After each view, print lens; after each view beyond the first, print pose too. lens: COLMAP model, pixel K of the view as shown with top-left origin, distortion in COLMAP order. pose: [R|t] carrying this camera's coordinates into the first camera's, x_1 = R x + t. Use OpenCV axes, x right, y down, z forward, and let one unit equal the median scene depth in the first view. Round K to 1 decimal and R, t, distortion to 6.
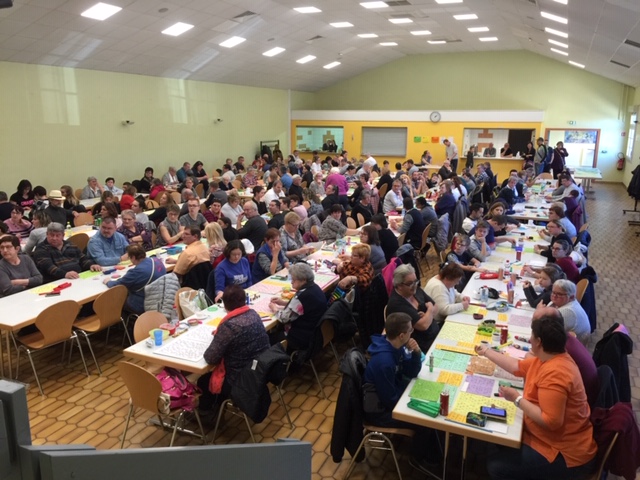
lens RADIAL K [[549.3, 0, 321.9], [0, 549.3, 239.6], [0, 0, 1]] dist [0.092940, -0.109697]
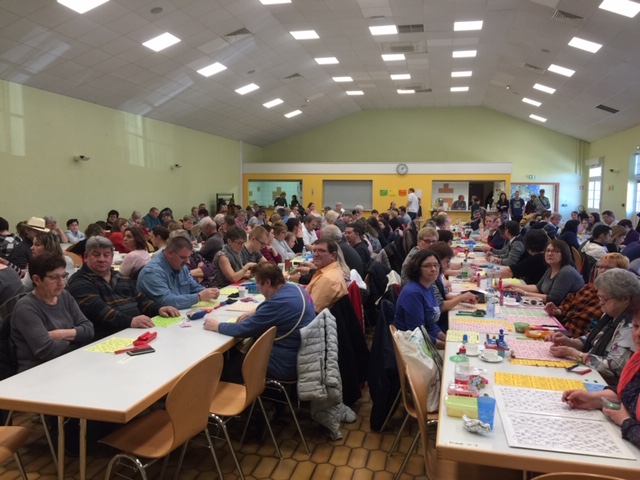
lens RADIAL K [[549.3, 0, 318.5], [0, 549.3, 239.0], [0, 0, 1]] dist [0.092940, -0.109697]
pose [[0.983079, -0.014108, 0.182640, -0.141916], [0.038967, 0.990316, -0.133248, 0.023789], [-0.178991, 0.138110, 0.974109, 0.147697]]
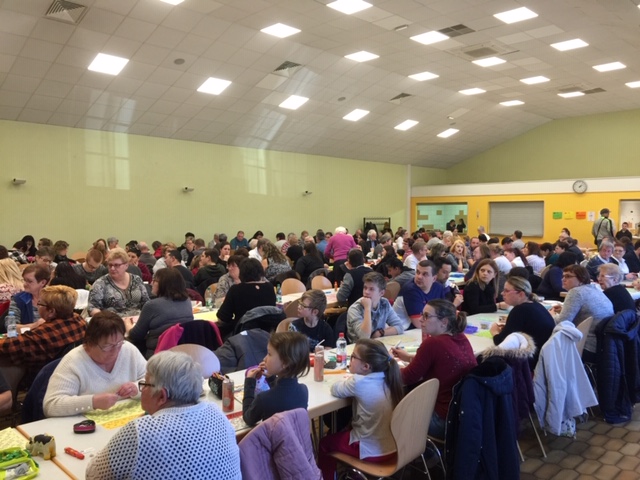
lens RADIAL K [[549.3, 0, 322.2], [0, 549.3, 240.8], [0, 0, 1]] dist [0.092940, -0.109697]
pose [[0.929104, 0.011585, -0.369637, 0.200881], [-0.076869, 0.983729, -0.162385, 0.014224], [0.361742, 0.179286, 0.914877, 0.194377]]
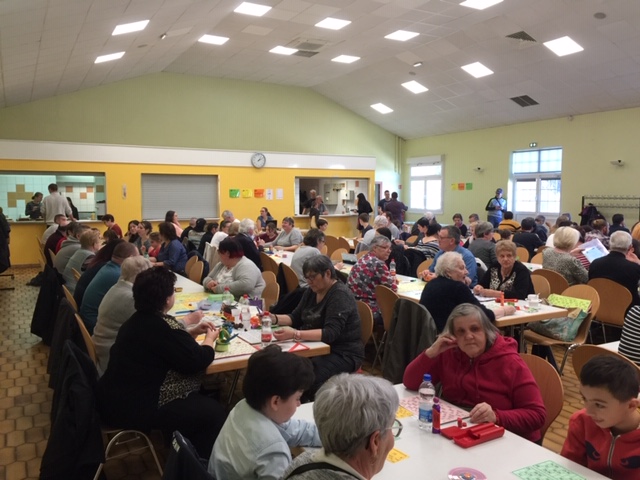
lens RADIAL K [[549.3, 0, 315.6], [0, 549.3, 240.1], [0, 0, 1]] dist [0.092940, -0.109697]
pose [[0.613191, -0.073976, 0.786463, -0.376239], [0.178263, 0.982882, -0.046537, -0.101293], [-0.769558, 0.168733, 0.615881, 0.684261]]
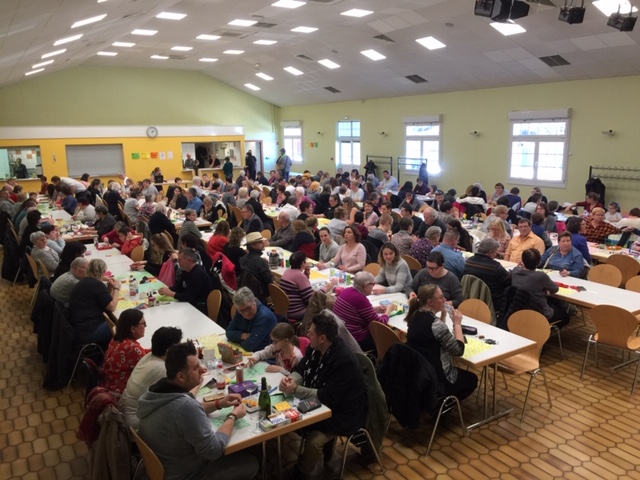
lens RADIAL K [[549.3, 0, 322.4], [0, 549.3, 238.2], [0, 0, 1]] dist [0.092940, -0.109697]
pose [[0.566779, -0.179592, 0.804058, -0.566493], [0.203527, 0.976225, 0.074581, -0.063831], [-0.798335, 0.121376, 0.589855, 0.257260]]
